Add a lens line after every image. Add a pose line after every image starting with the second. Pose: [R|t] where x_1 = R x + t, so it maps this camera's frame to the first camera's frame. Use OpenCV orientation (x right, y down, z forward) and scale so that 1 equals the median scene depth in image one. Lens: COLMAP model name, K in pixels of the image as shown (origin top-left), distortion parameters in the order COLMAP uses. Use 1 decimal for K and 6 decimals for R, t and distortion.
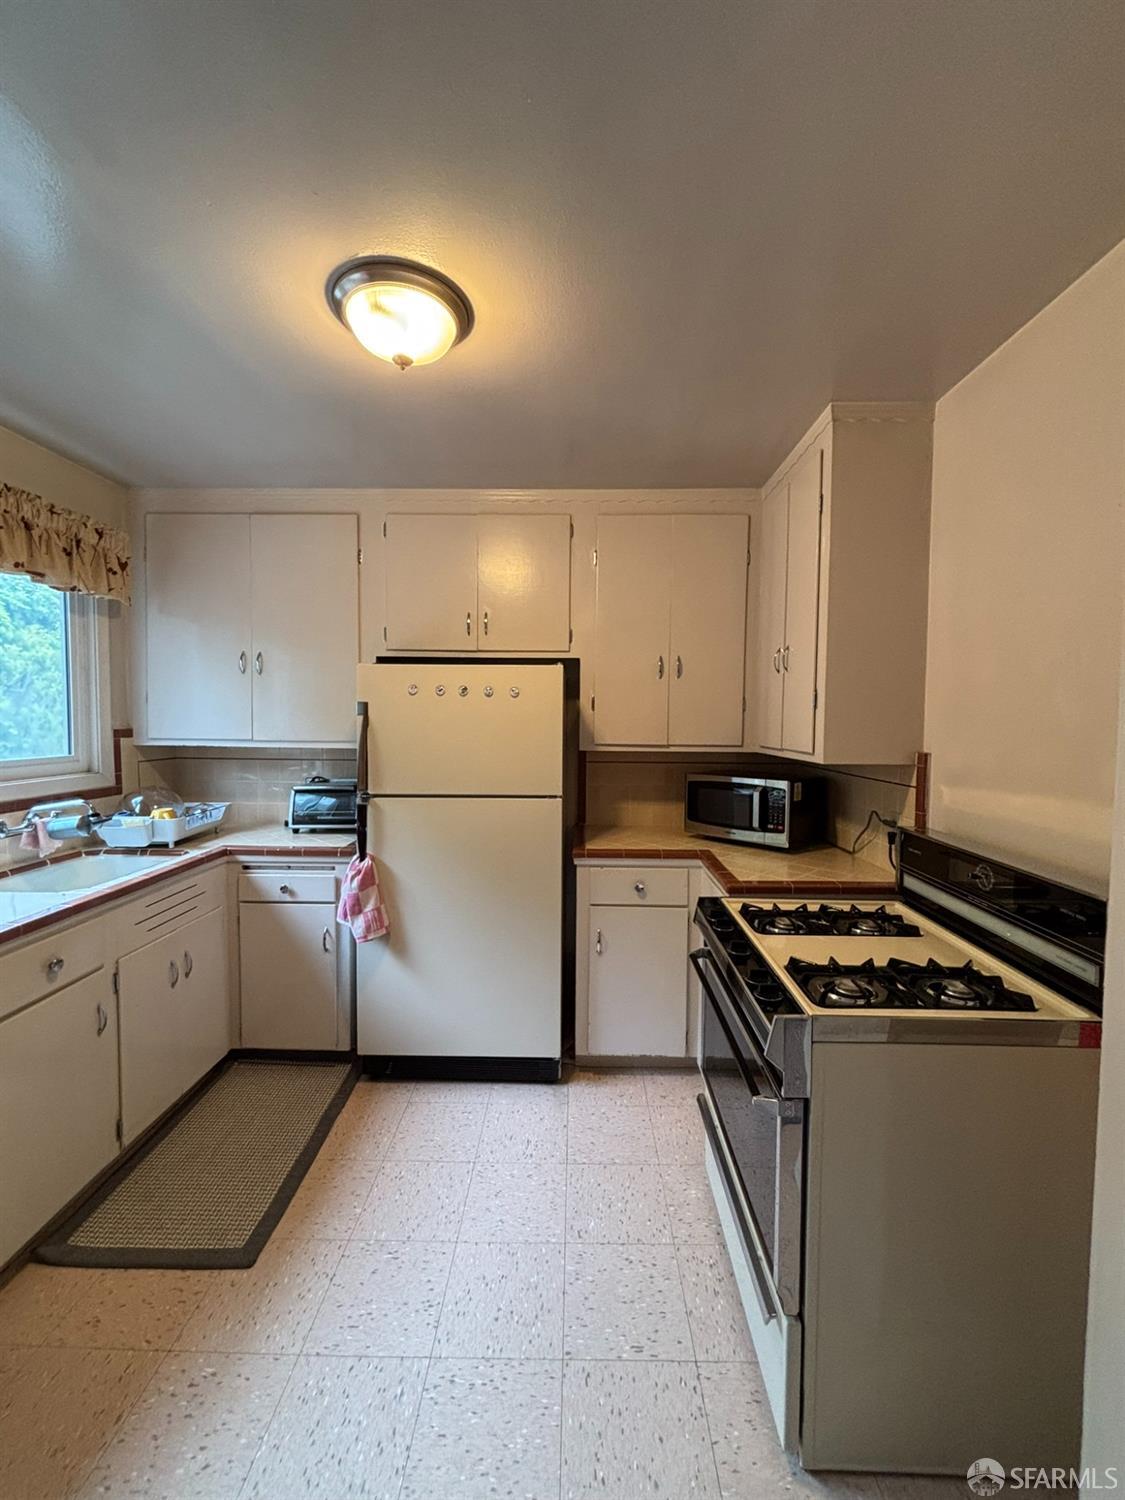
lens RADIAL K [[602.7, 0, 567.4], [0, 602.7, 754.8], [0, 0, 1]] dist [0.000308, 0.001159]
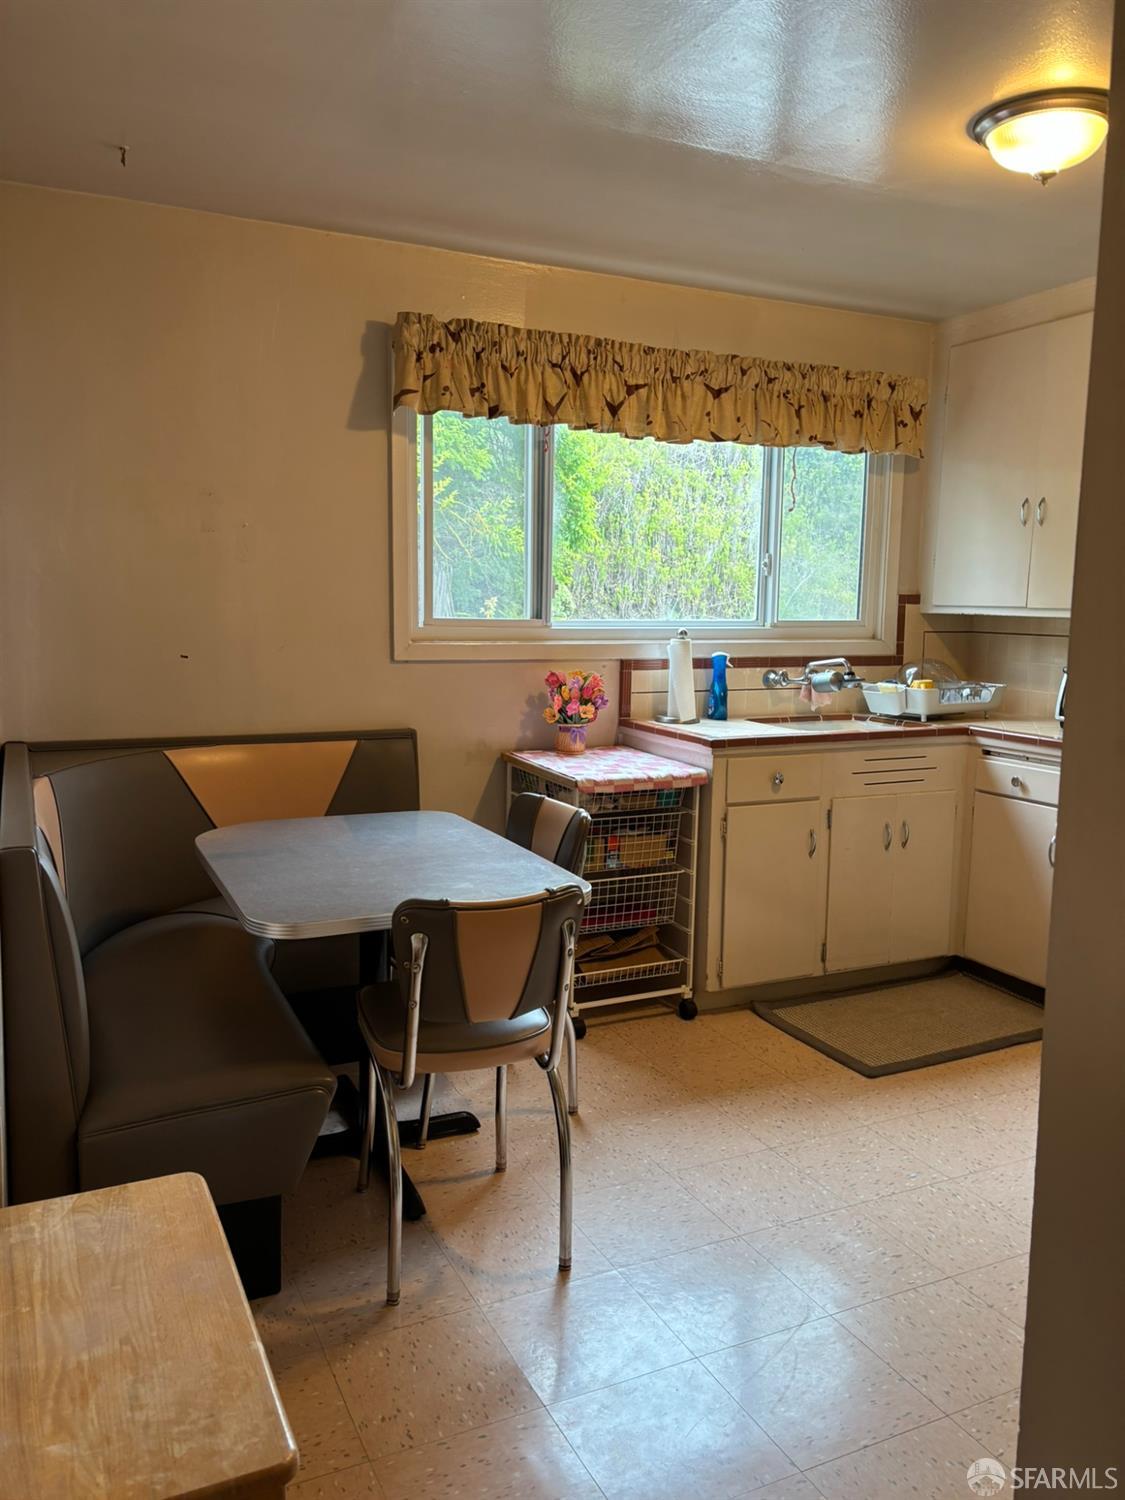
lens RADIAL K [[1135.9, 0, 559.8], [0, 1135.9, 753.3], [0, 0, 1]] dist [-0.087751, -0.006421]
pose [[0.448853, 0.106087, -0.887286, 0.622288], [-0.045516, 0.994353, 0.095864, 0.063591], [0.892446, -0.002643, 0.451147, -0.267175]]
